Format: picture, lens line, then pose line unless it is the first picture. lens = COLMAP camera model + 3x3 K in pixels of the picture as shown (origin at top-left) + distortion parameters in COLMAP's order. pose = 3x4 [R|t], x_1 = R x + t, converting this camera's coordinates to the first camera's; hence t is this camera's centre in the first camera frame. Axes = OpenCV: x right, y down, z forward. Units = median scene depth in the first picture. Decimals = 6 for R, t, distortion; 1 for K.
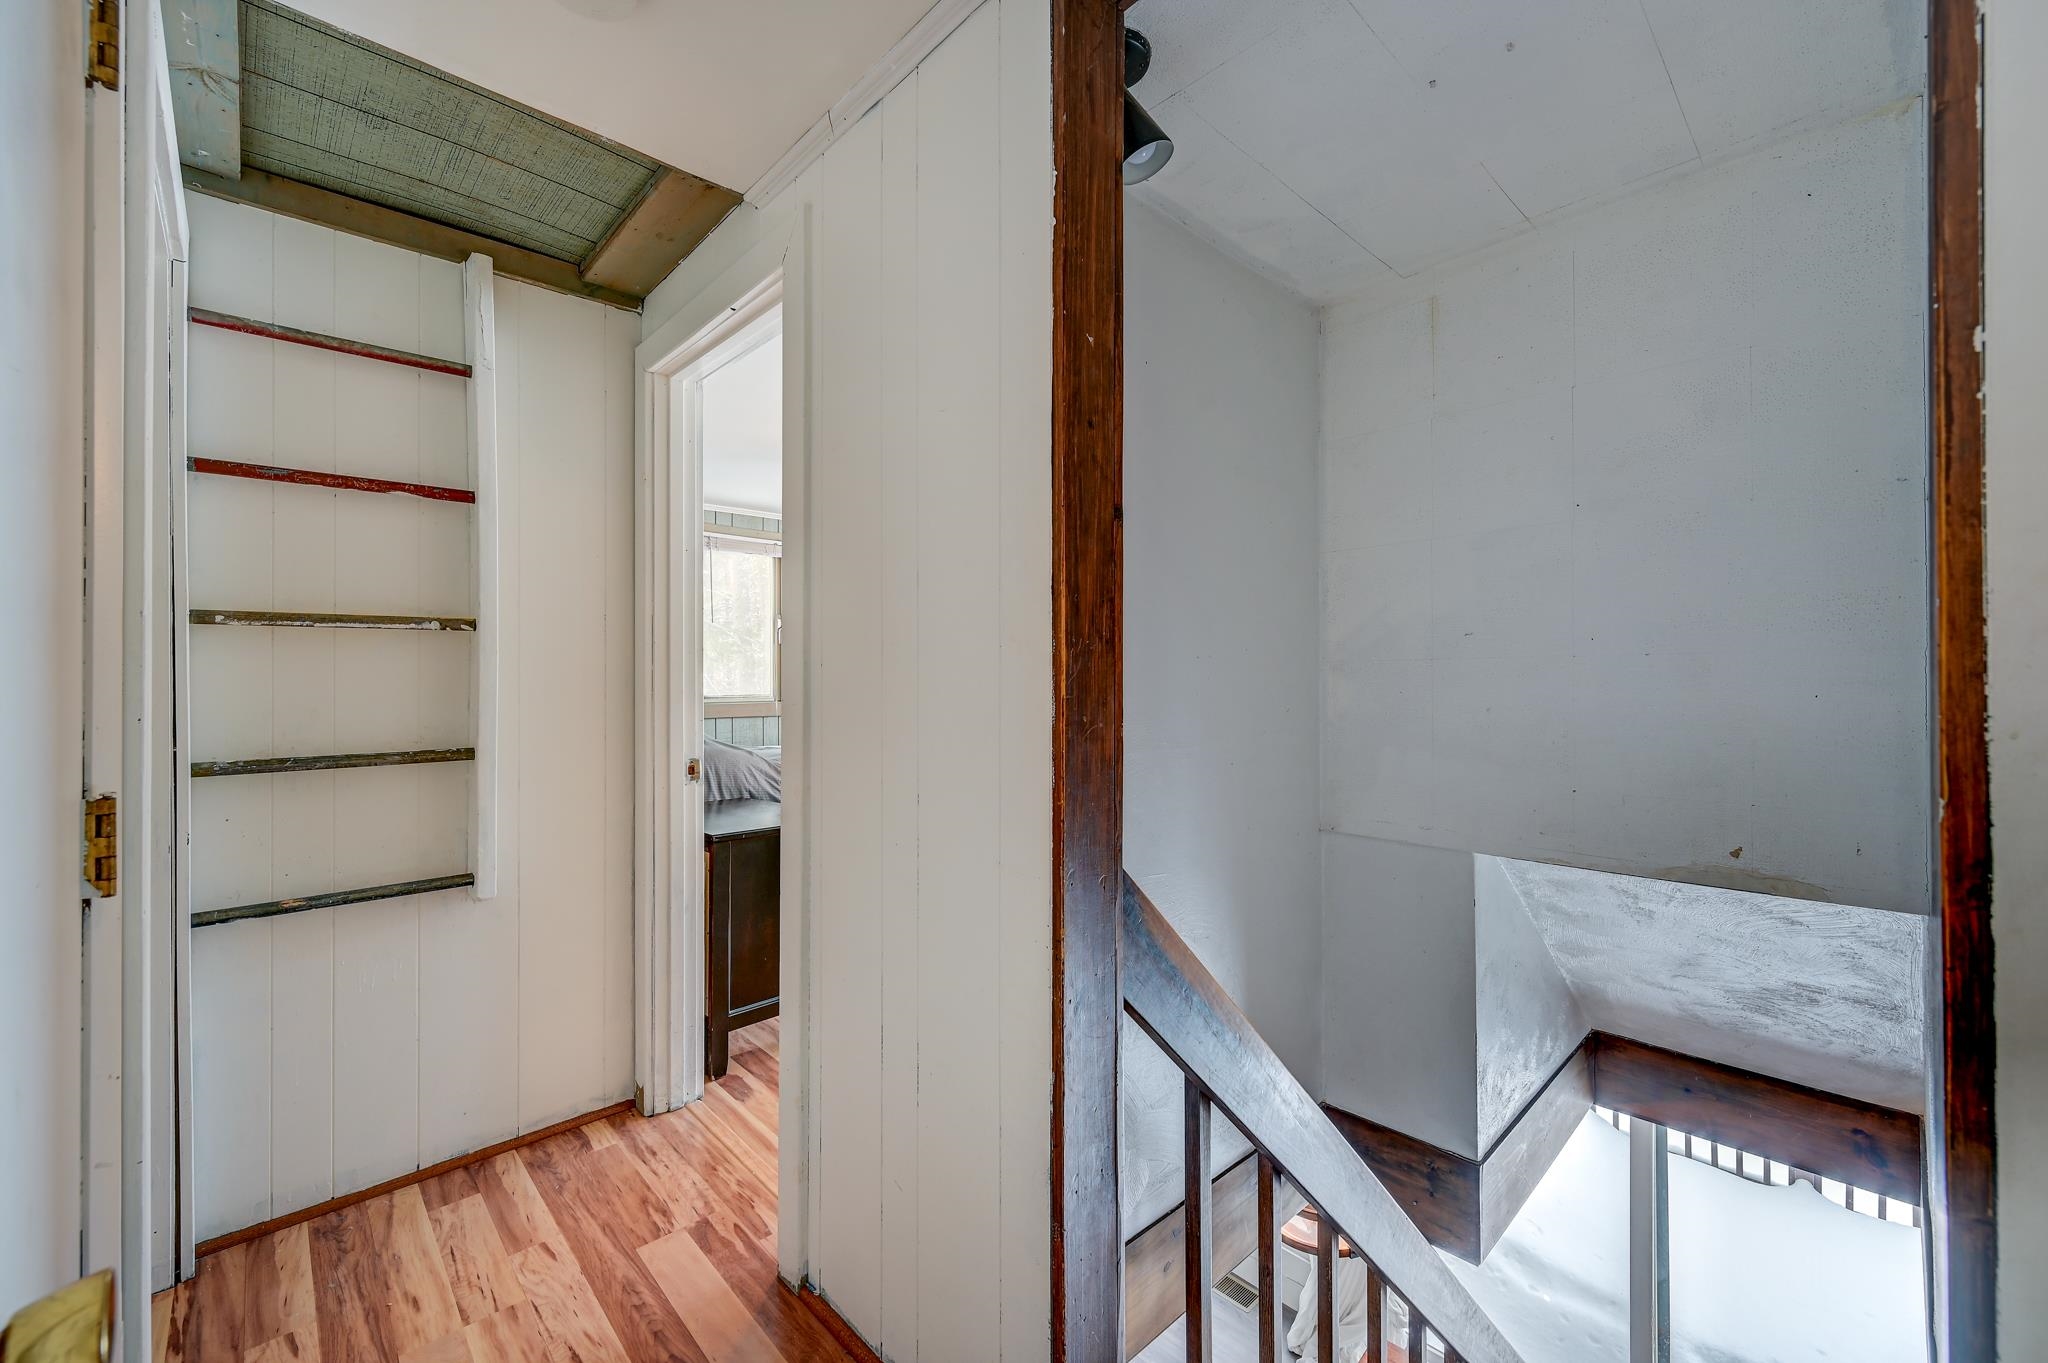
lens RADIAL K [[842.2, 0, 1015.5], [0, 842.2, 675.6], [0, 0, 1]] dist [-0.000688, 0.000372]
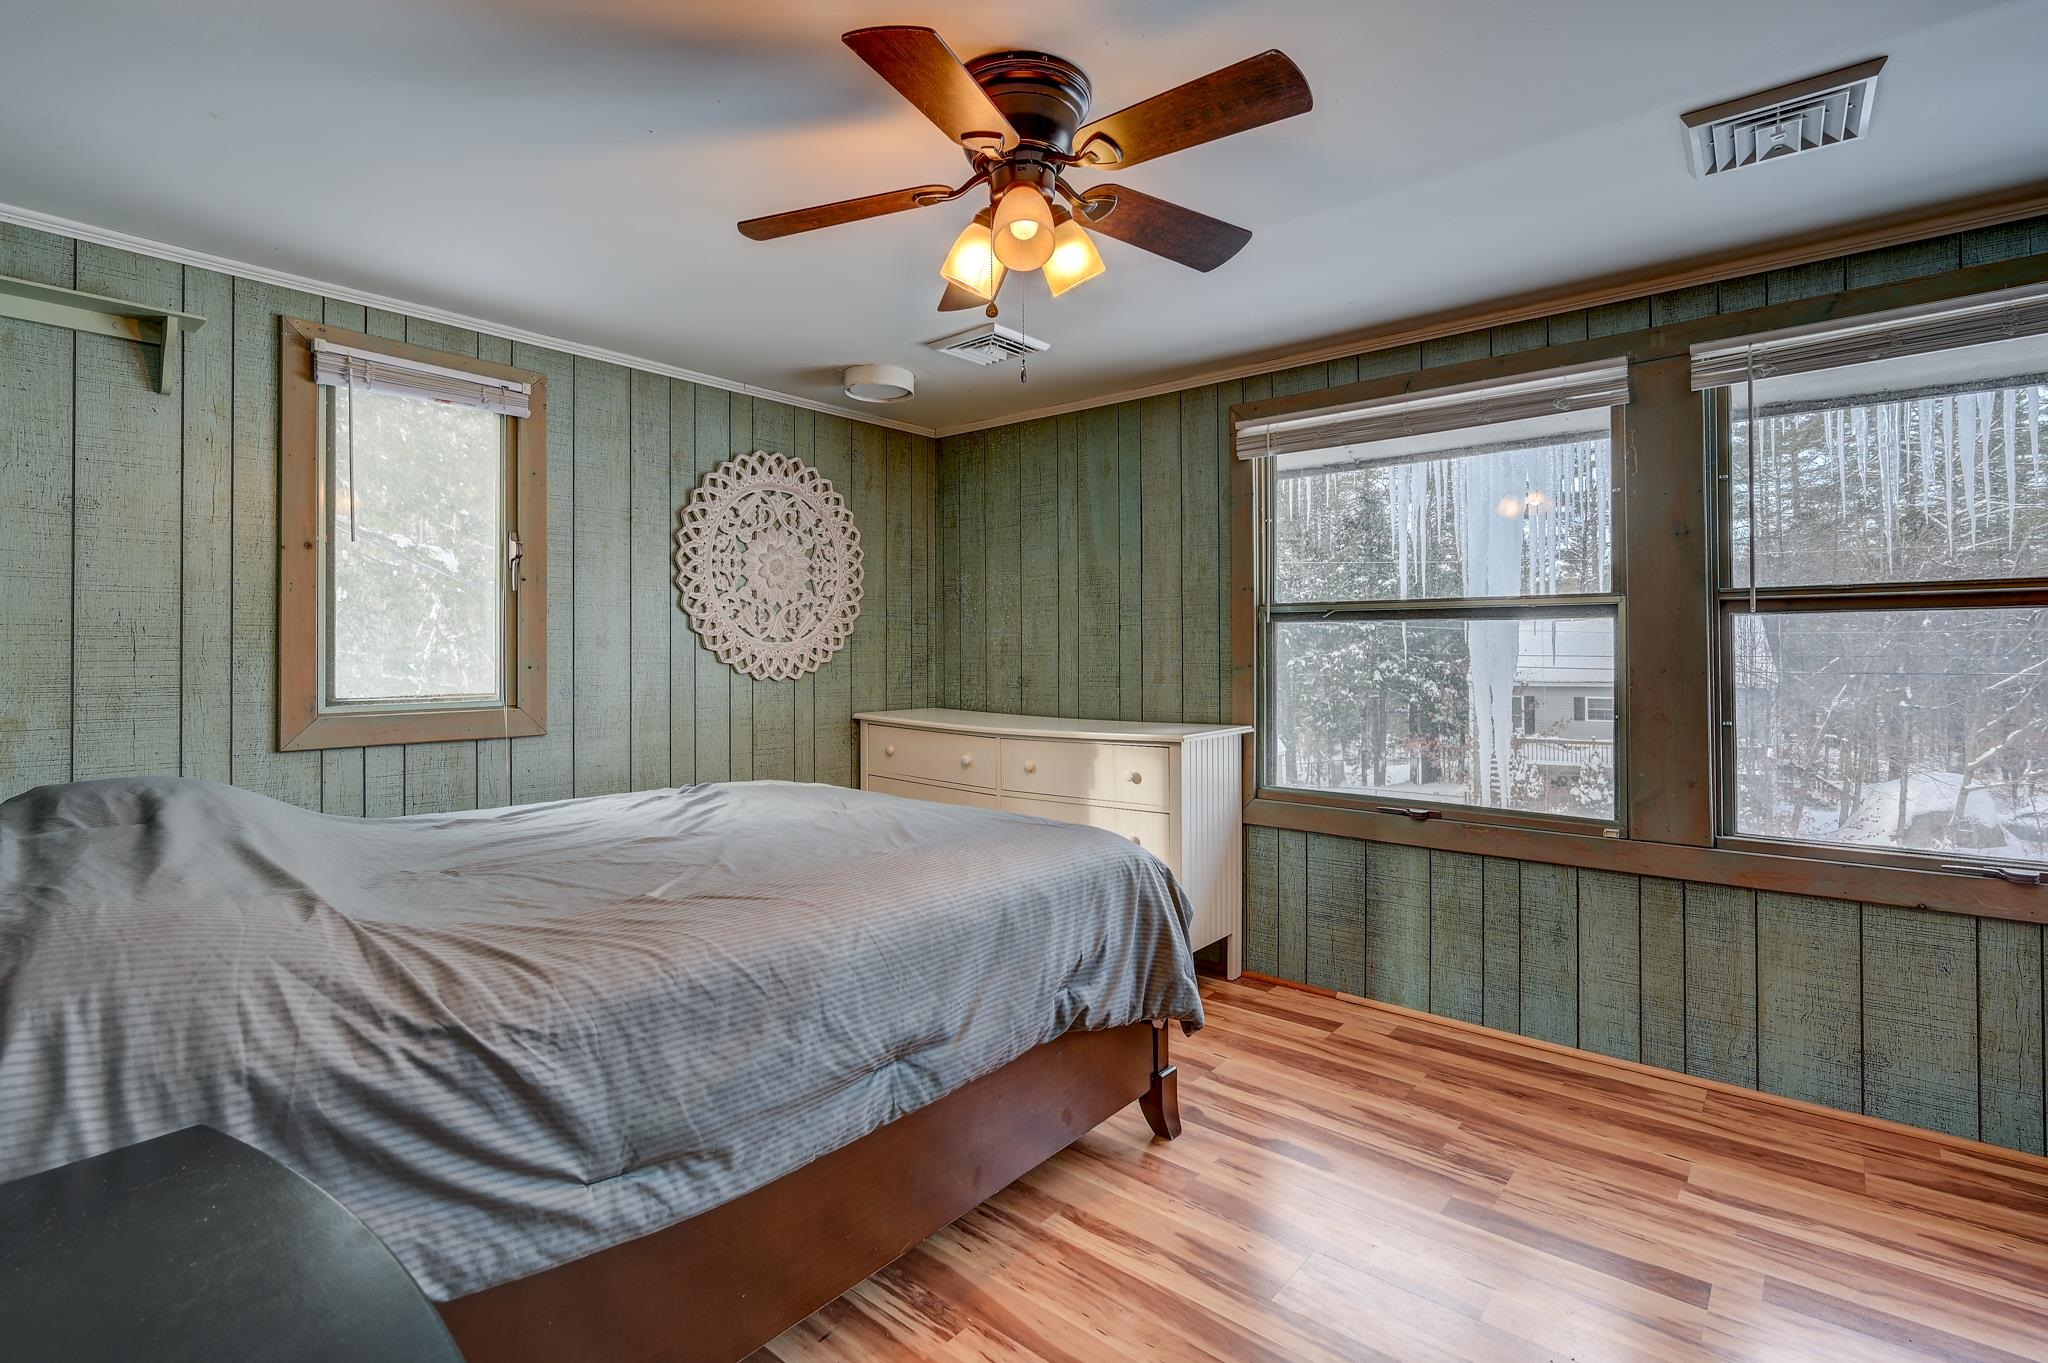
lens RADIAL K [[980.0, 0, 1000.4], [0, 980.0, 643.3], [0, 0, 1]] dist [-0.001563, -0.000016]
pose [[0.991169, 0.001986, 0.132590, -0.206280], [0.000266, 0.999856, -0.016969, 0.004649], [-0.132605, 0.016854, 0.991026, 1.092040]]
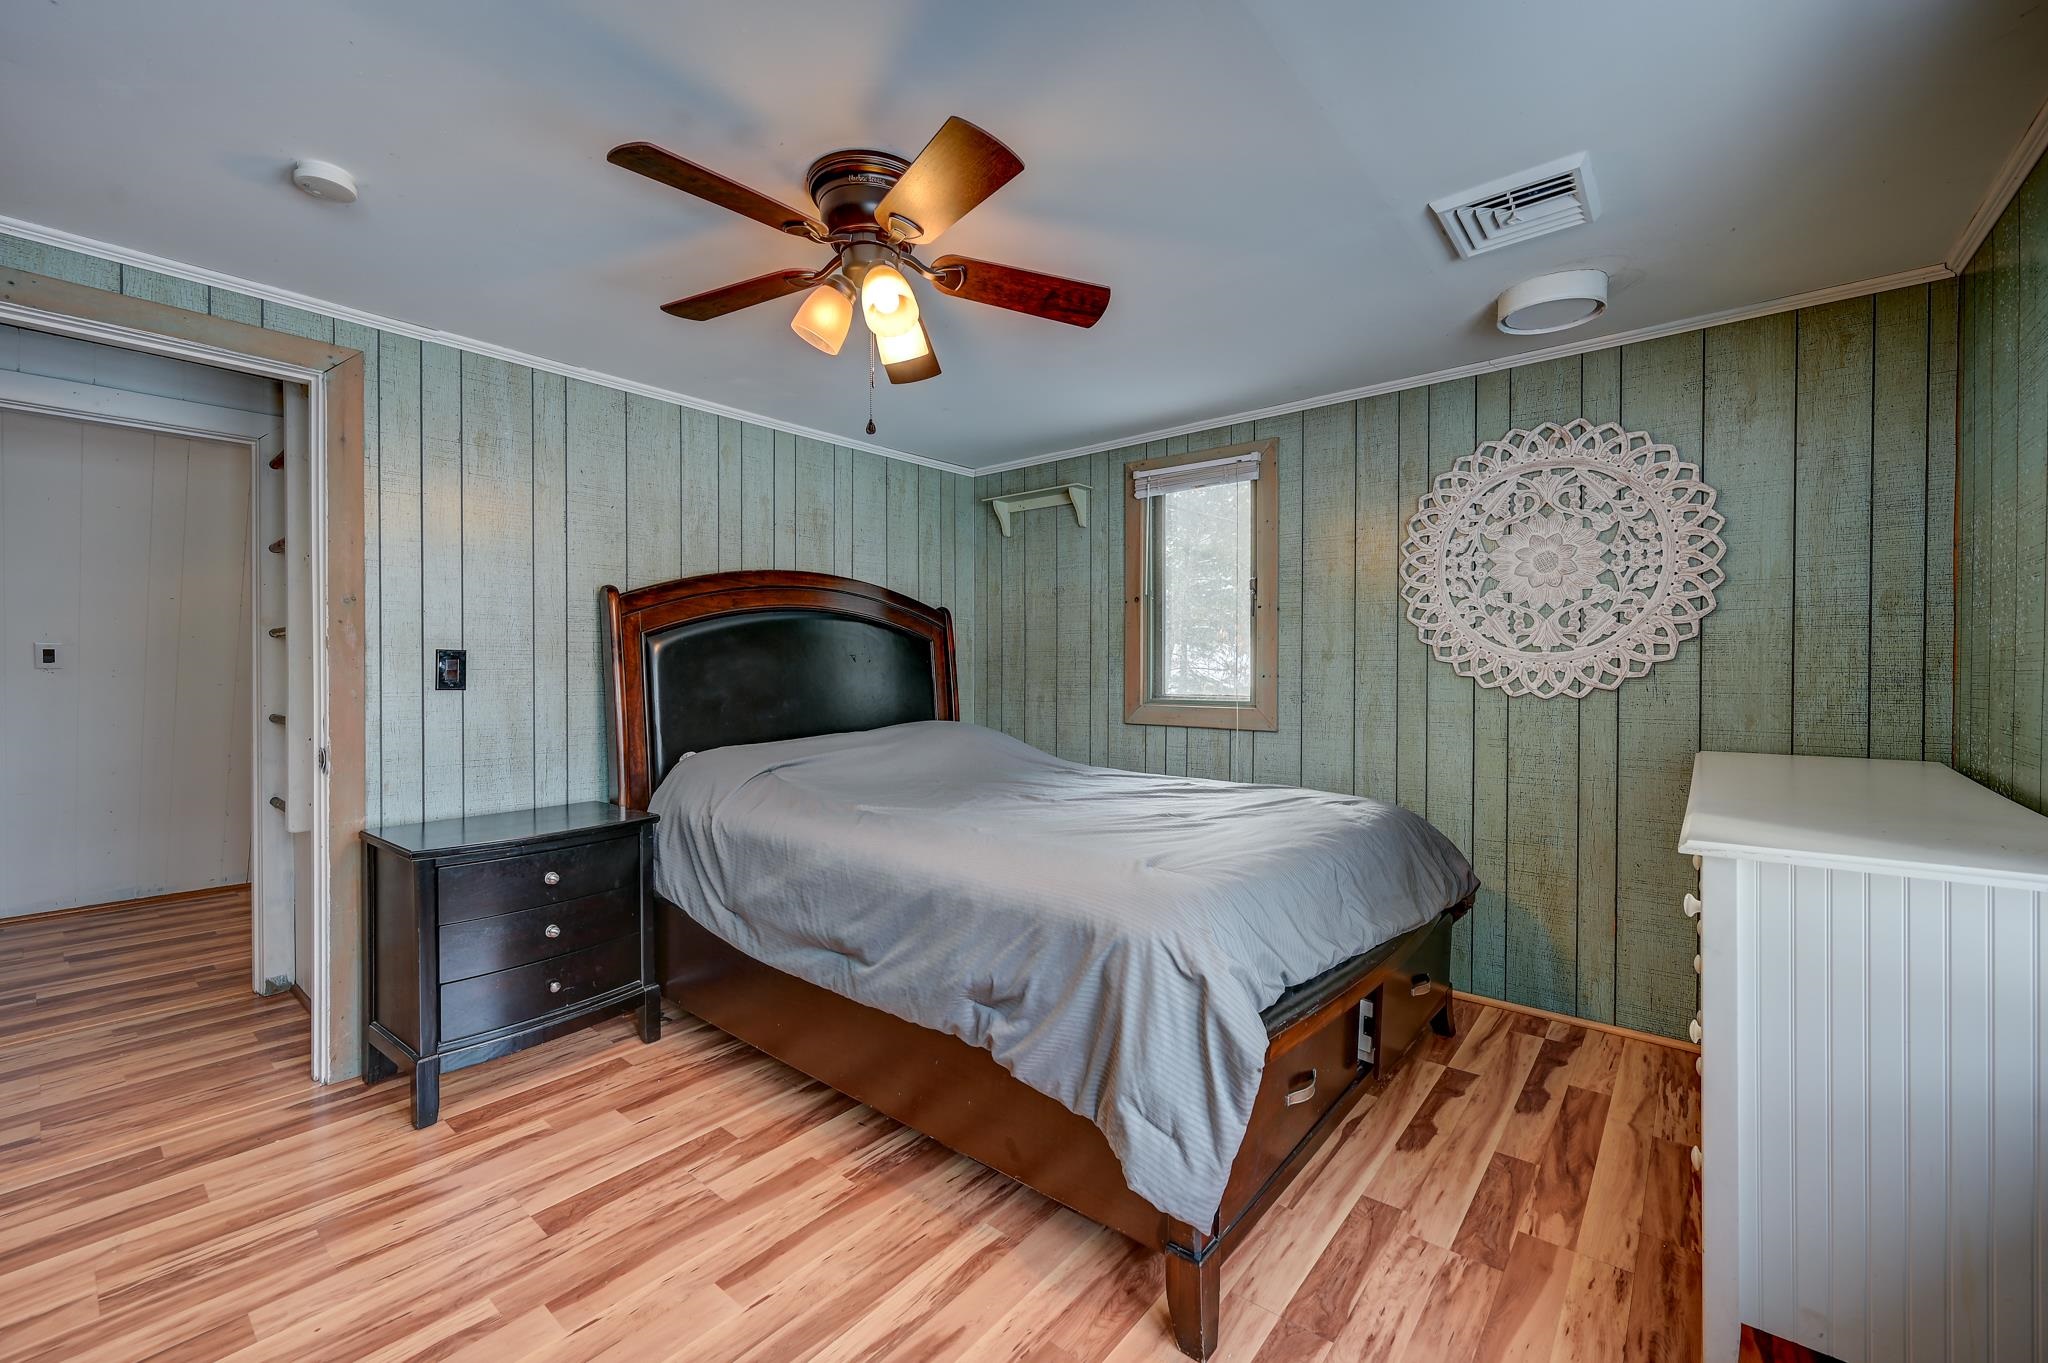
lens RADIAL K [[842.2, 0, 1015.5], [0, 842.2, 675.6], [0, 0, 1]] dist [-0.000688, 0.000372]
pose [[0.130093, 0.013664, -0.991408, 0.863486], [-0.006099, 0.999897, 0.012981, -0.004406], [0.991483, 0.004358, 0.130163, 2.023599]]
